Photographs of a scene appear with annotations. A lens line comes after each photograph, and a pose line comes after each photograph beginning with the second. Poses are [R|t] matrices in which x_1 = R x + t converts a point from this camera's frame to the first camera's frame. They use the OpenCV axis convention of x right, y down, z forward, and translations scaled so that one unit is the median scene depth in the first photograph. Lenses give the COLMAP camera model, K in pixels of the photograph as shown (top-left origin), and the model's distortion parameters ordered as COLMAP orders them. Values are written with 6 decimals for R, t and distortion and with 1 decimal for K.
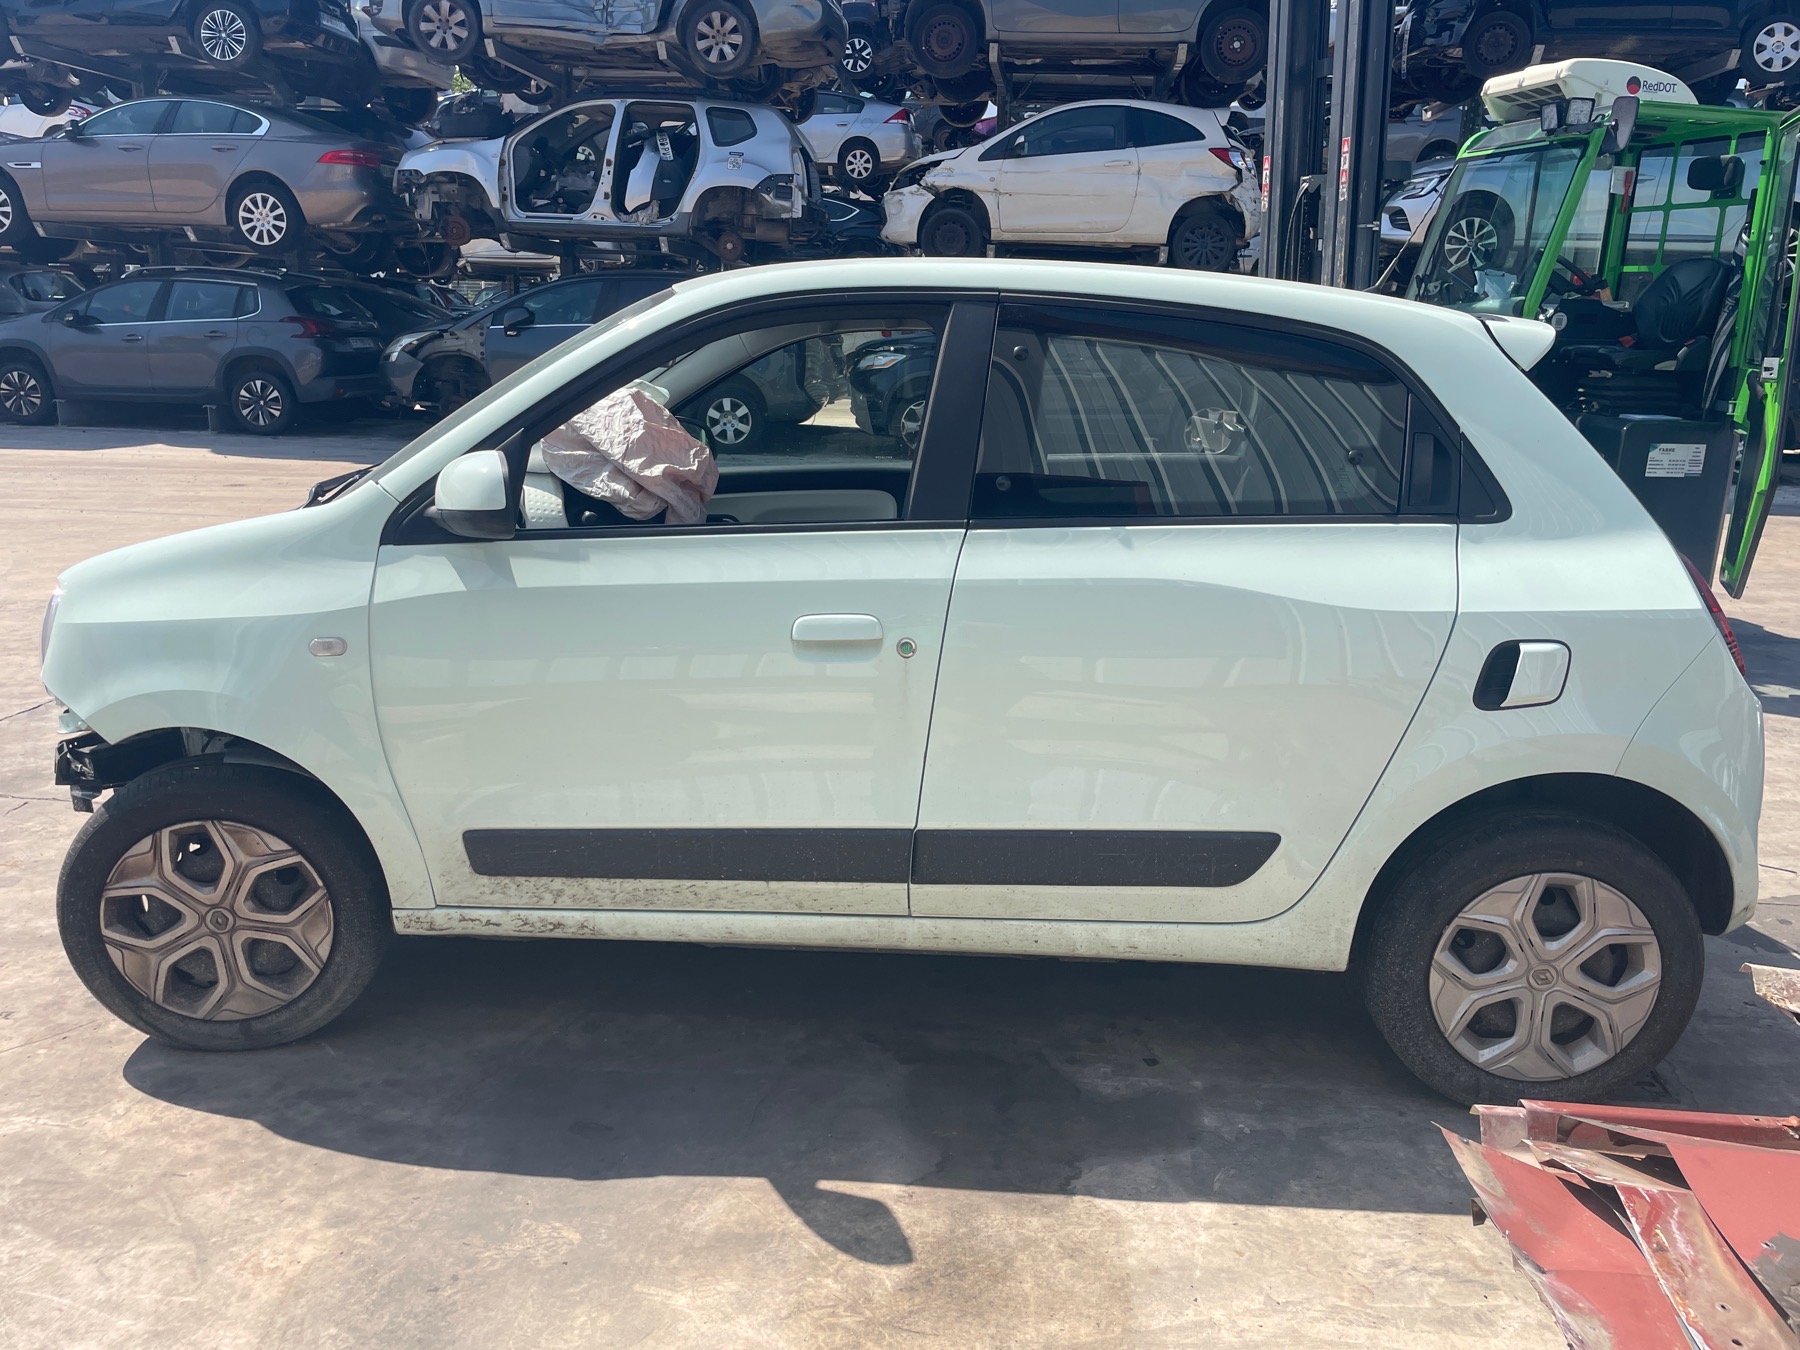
lens RADIAL K [[1367.1, 0, 898.3], [0, 1367.1, 658.0], [0, 0, 1]] dist [0.073351, -0.100171]
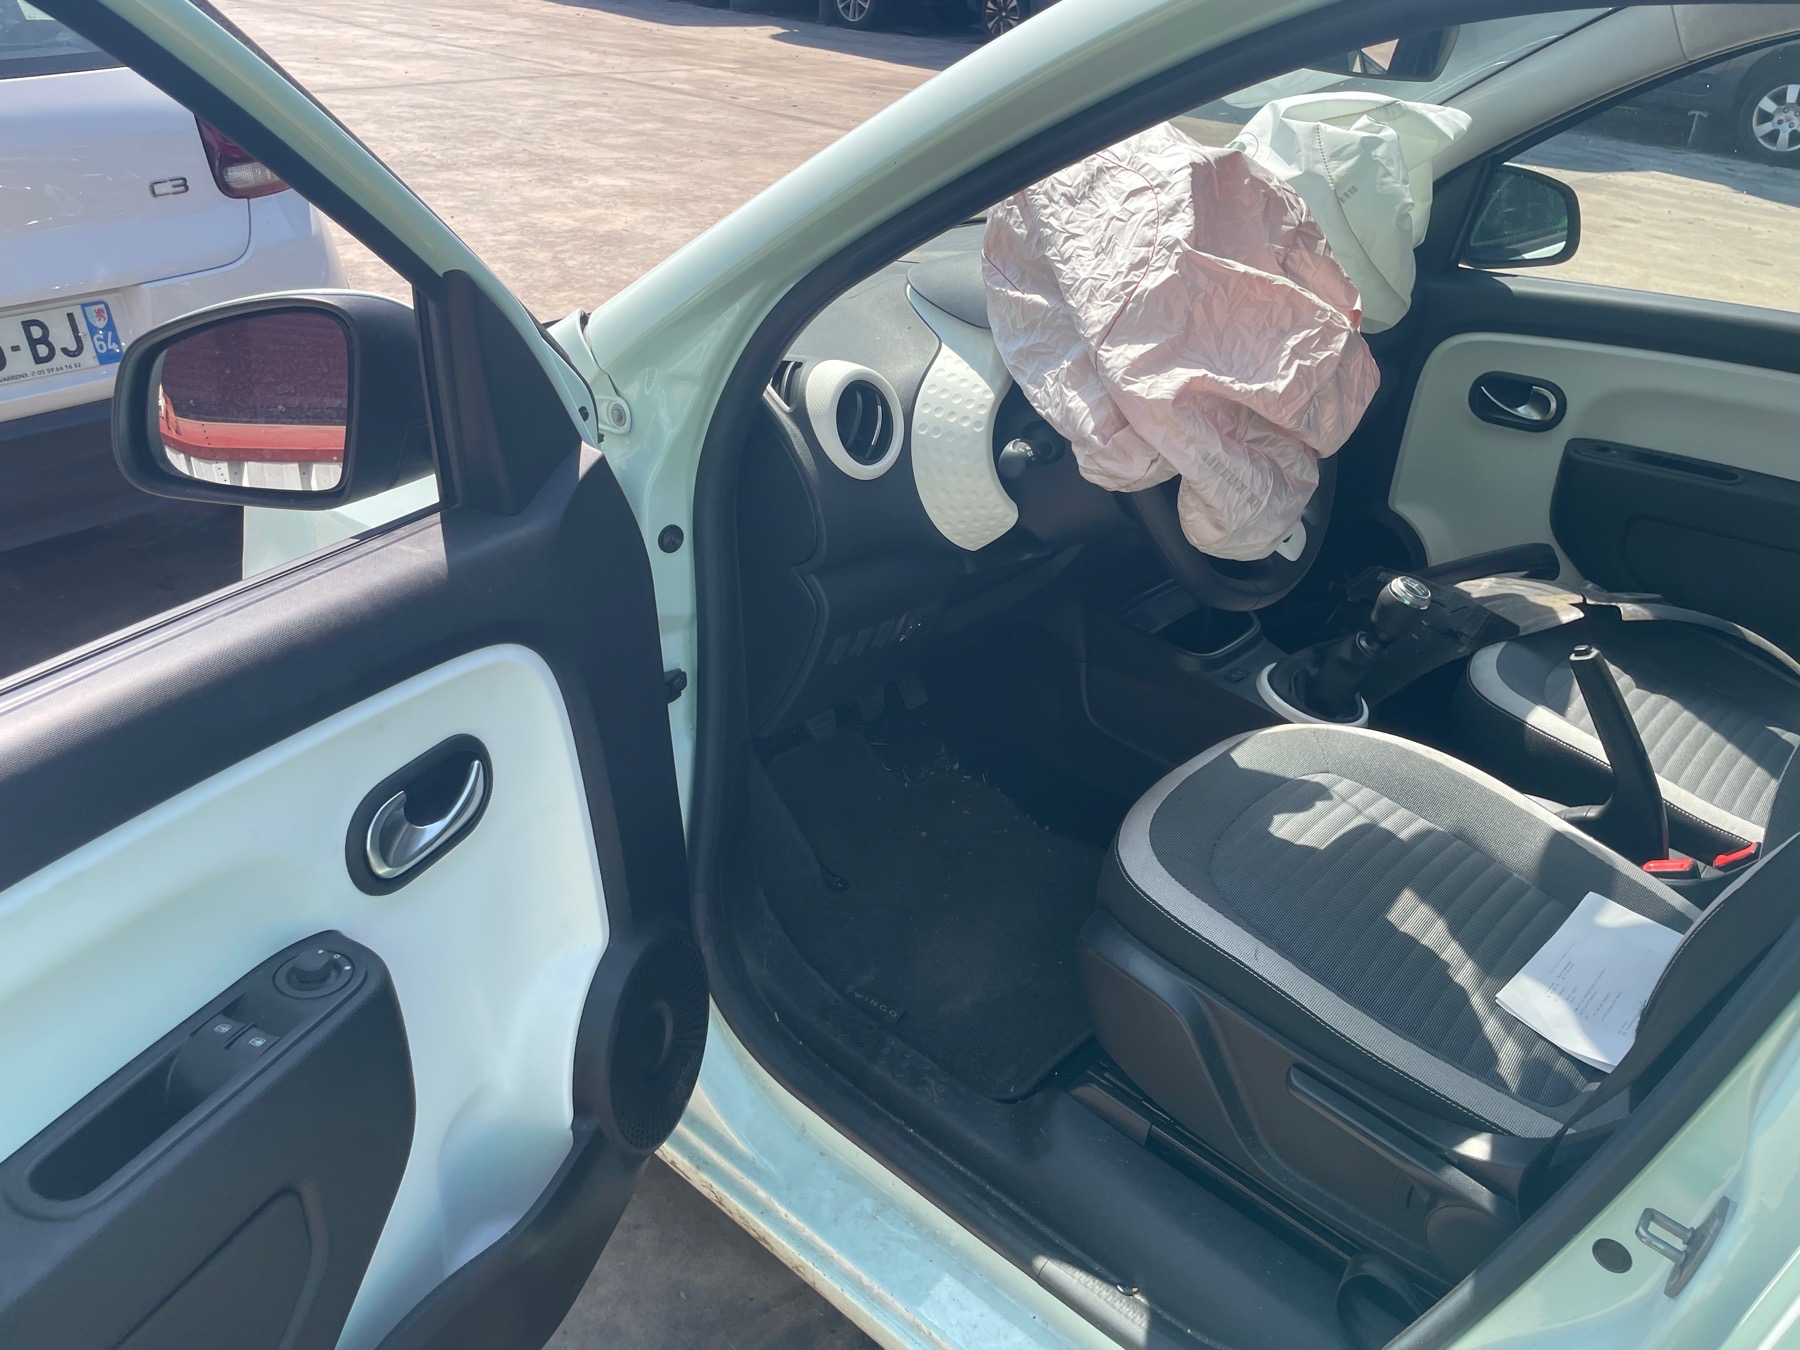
lens RADIAL K [[1356.2, 0, 895.7], [0, 1356.2, 669.7], [0, 0, 1]] dist [0.087320, -0.115163]
pose [[0.771055, 0.324482, -0.547891, 0.005994], [-0.182226, 0.936881, 0.298407, -0.161773], [0.610137, -0.130248, 0.781517, 0.629938]]
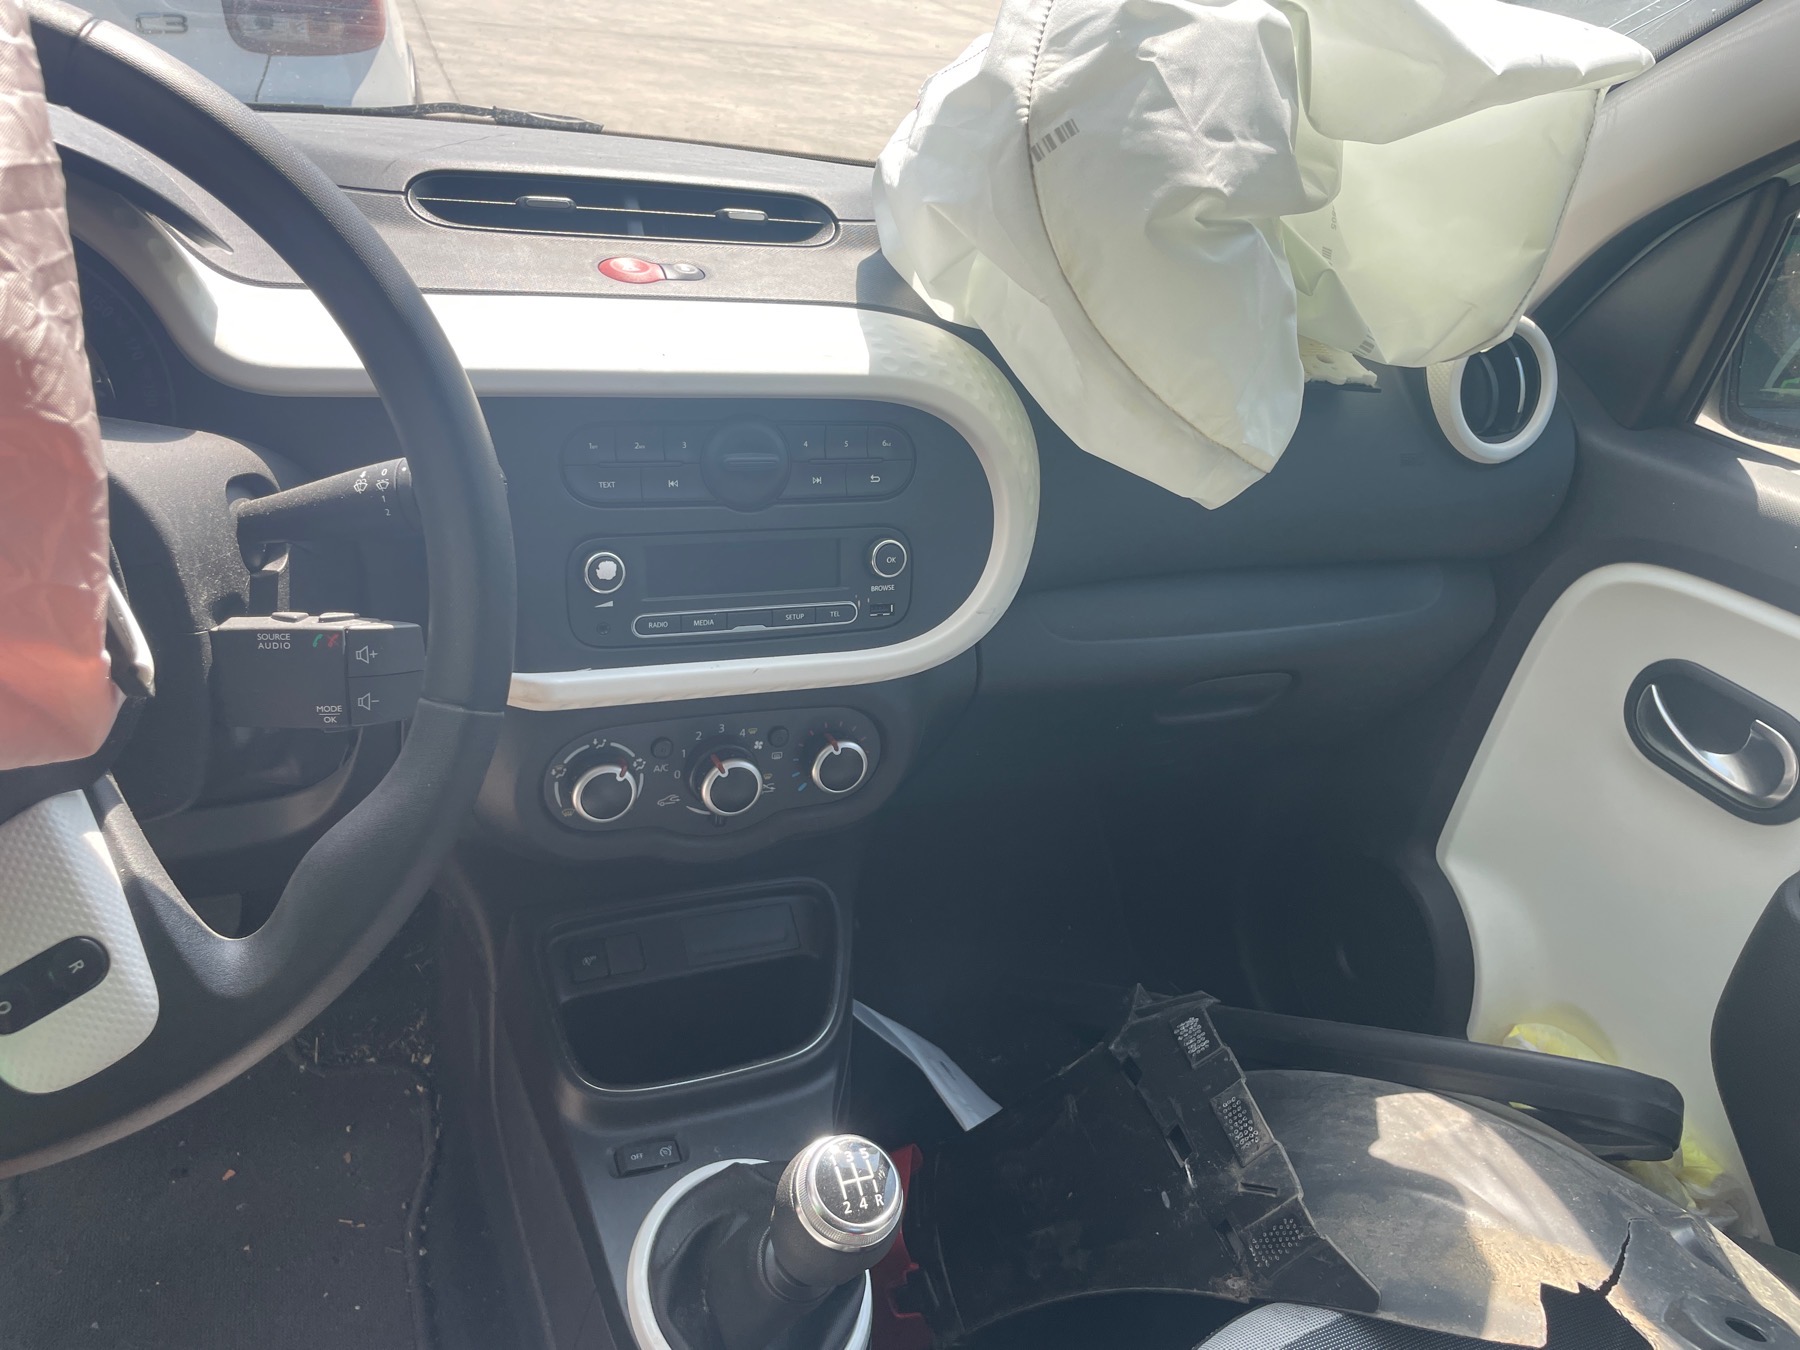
lens RADIAL K [[1361.3, 0, 895.9], [0, 1361.3, 688.2], [0, 0, 1]] dist [0.092497, -0.117550]
pose [[0.418247, 0.493942, -0.762293, -0.022592], [-0.325931, 0.864944, 0.381628, -0.210861], [0.847843, 0.088840, 0.522752, 1.086384]]
